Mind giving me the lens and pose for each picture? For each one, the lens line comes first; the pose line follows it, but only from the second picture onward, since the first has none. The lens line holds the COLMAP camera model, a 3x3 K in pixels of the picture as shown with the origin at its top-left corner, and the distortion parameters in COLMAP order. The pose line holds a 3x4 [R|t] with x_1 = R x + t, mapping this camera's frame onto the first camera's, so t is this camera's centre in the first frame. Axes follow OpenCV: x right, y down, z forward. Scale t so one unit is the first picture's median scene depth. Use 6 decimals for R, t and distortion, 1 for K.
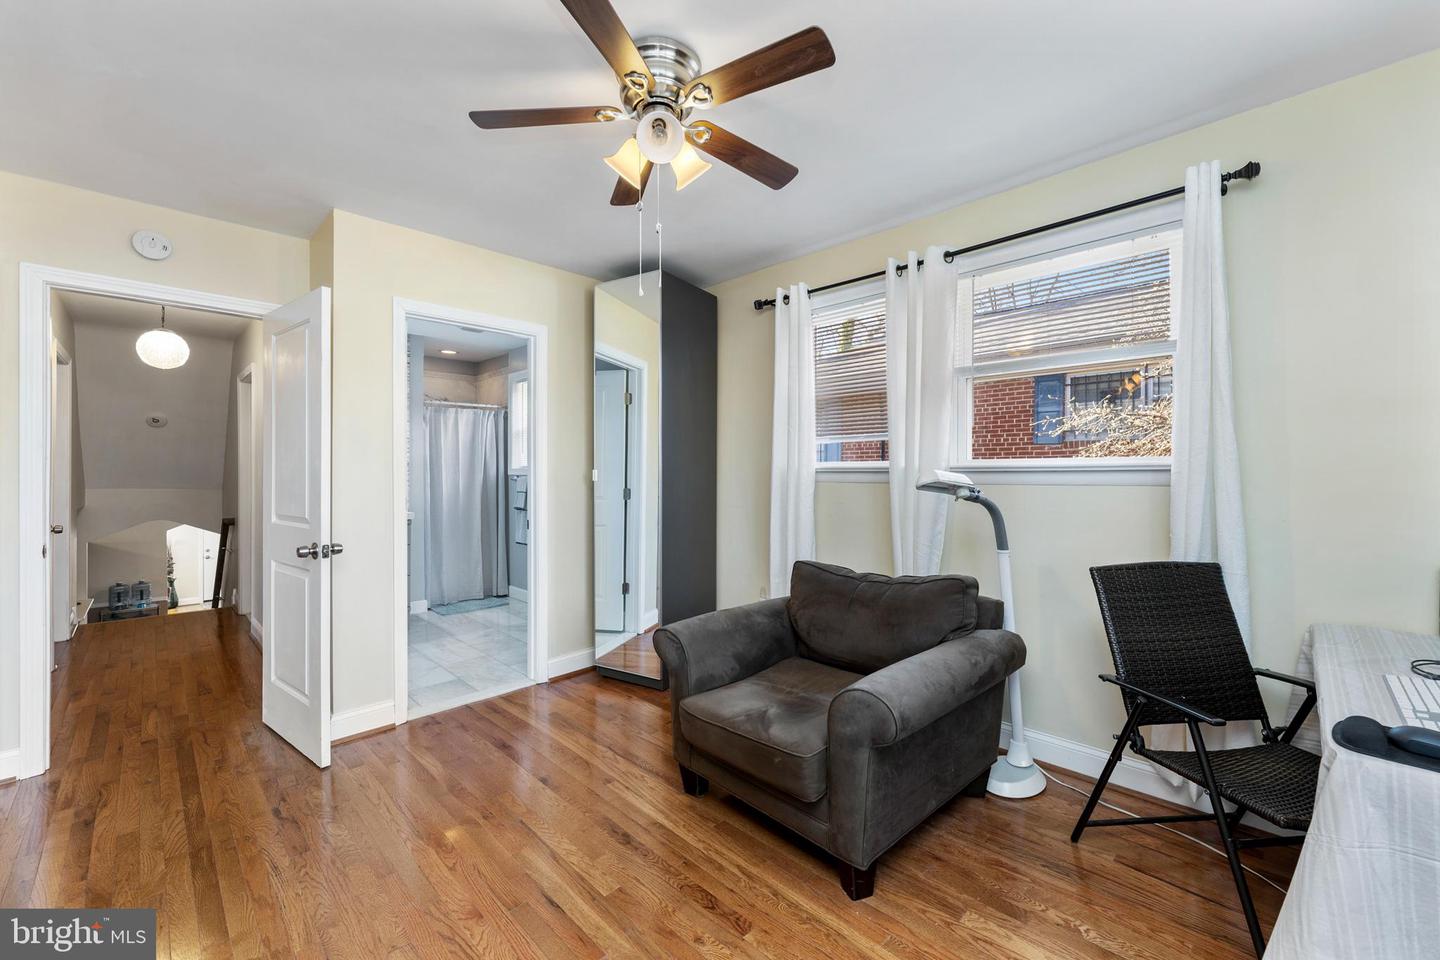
lens RADIAL K [[578.2, 0, 712.0], [0, 578.2, 477.1], [0, 0, 1]] dist [0.001566, 0.000276]
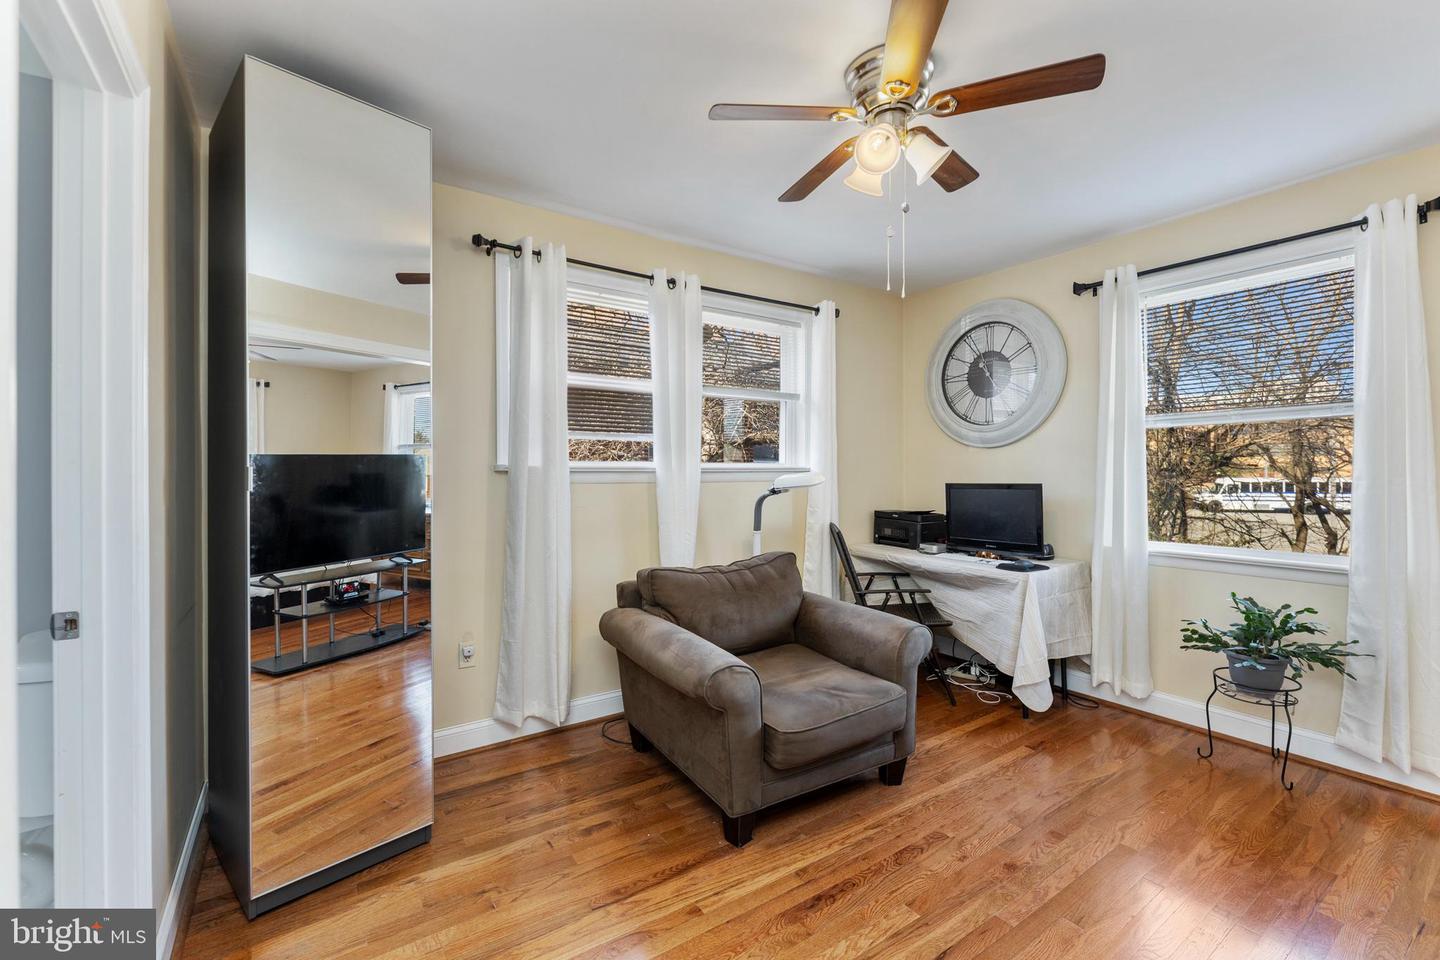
lens RADIAL K [[610.3, 0, 712.2], [0, 610.3, 477.3], [0, 0, 1]] dist [-0.003270, -0.001084]
pose [[0.182113, -0.006795, 0.983254, -0.647422], [0.003925, 0.999973, 0.006184, -0.005502], [-0.983270, 0.002733, 0.182135, 0.604700]]
